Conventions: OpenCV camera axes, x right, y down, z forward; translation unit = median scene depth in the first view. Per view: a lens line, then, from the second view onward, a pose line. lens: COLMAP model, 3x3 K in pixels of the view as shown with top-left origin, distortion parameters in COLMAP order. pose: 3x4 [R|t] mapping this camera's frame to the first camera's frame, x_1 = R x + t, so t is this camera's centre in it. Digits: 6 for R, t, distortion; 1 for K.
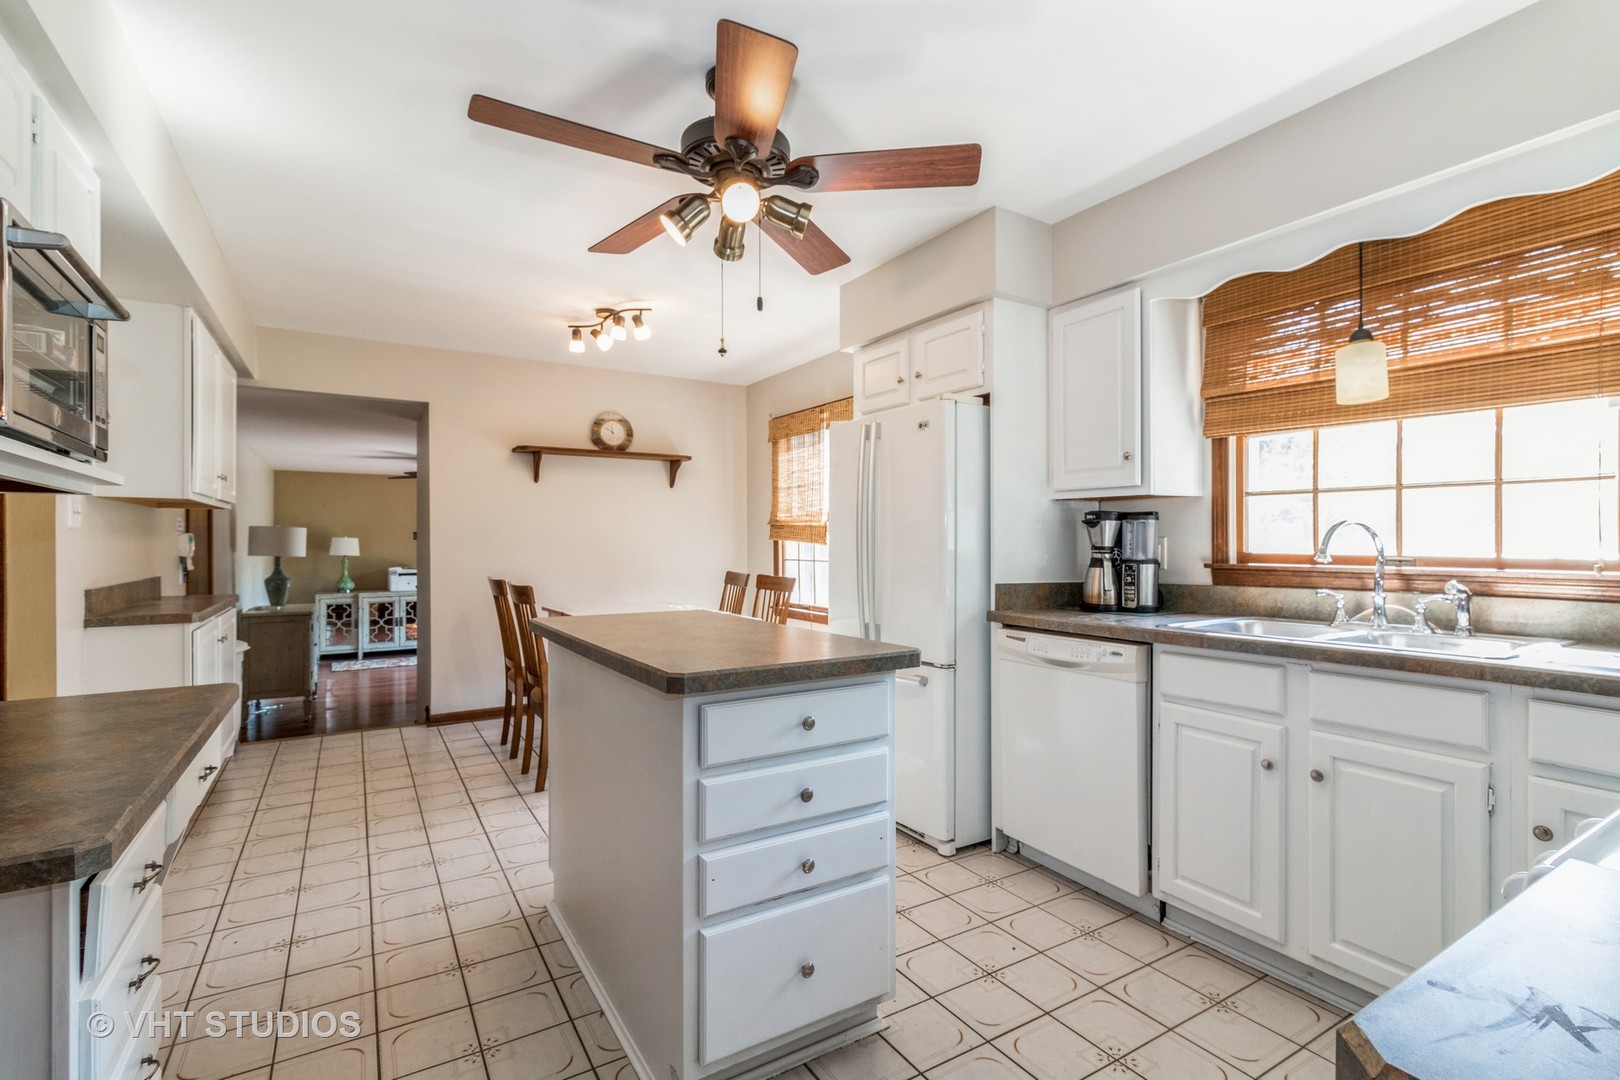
lens RADIAL K [[750.8, 0, 817.5], [0, 750.8, 541.2], [0, 0, 1]] dist [0.003189, 0.000363]
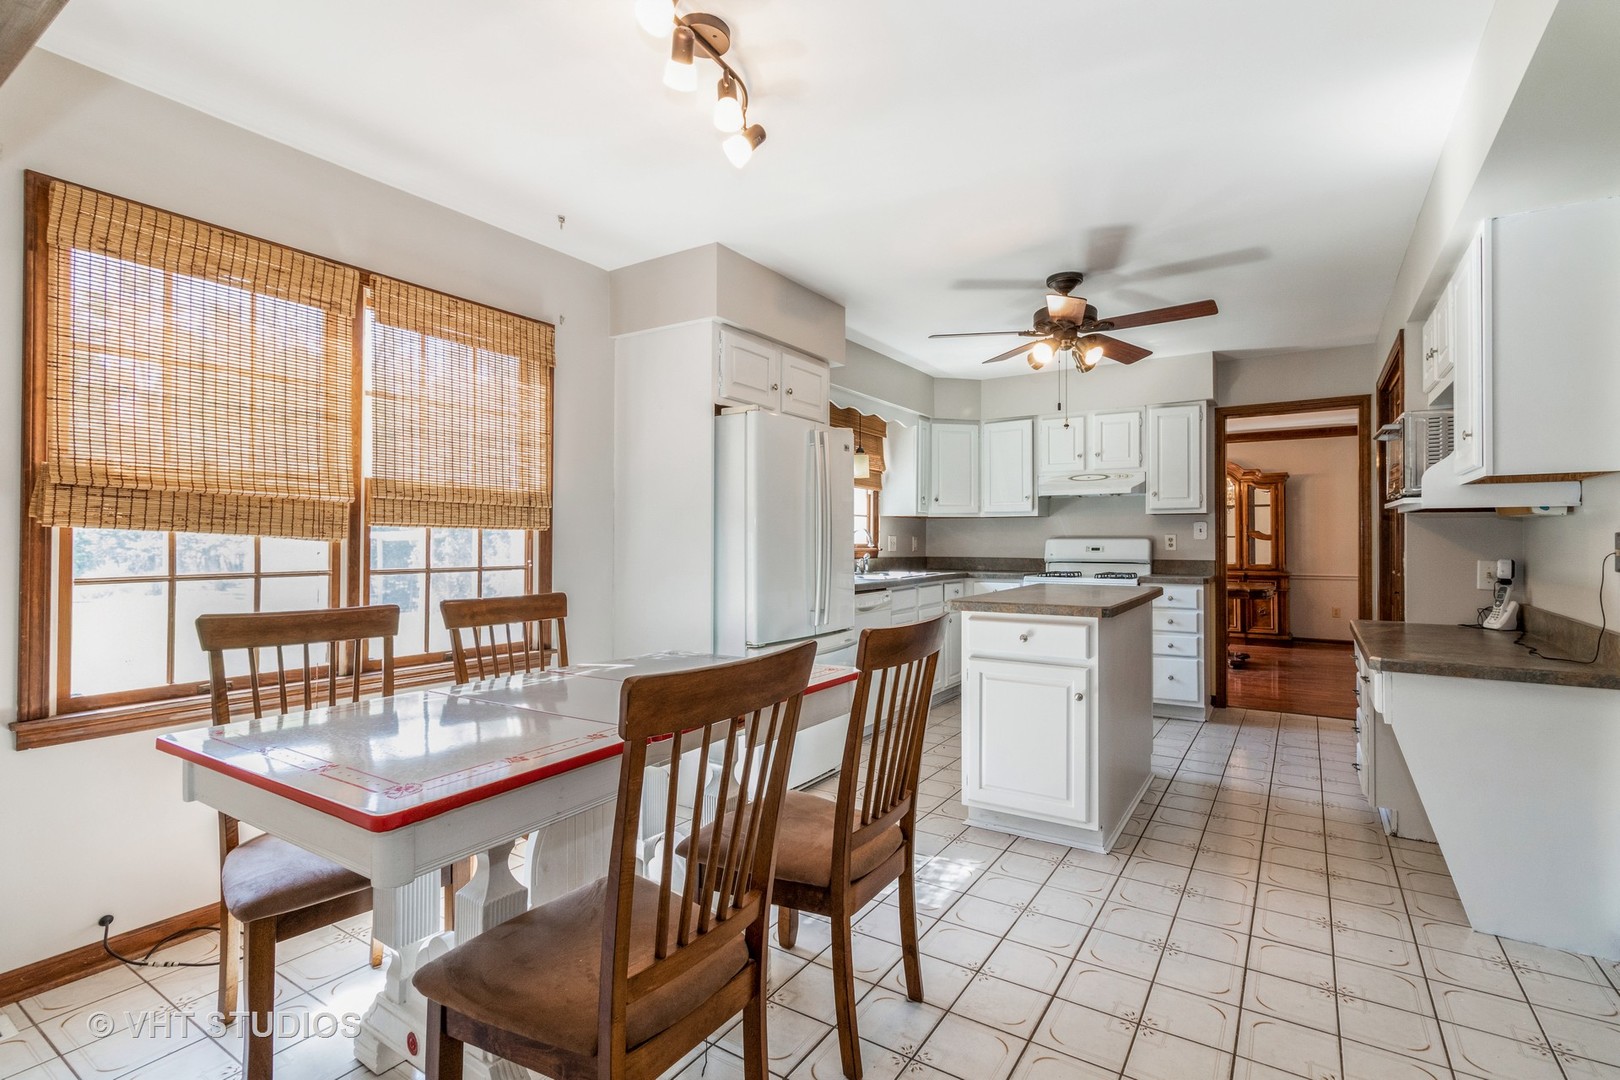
lens RADIAL K [[750.8, 0, 814.2], [0, 750.8, 541.4], [0, 0, 1]] dist [0.003189, 0.000363]
pose [[-0.422171, -0.005826, 0.906497, -0.662495], [-0.005303, 0.999978, 0.003958, 0.002844], [-0.906501, -0.003136, -0.422193, 1.035848]]
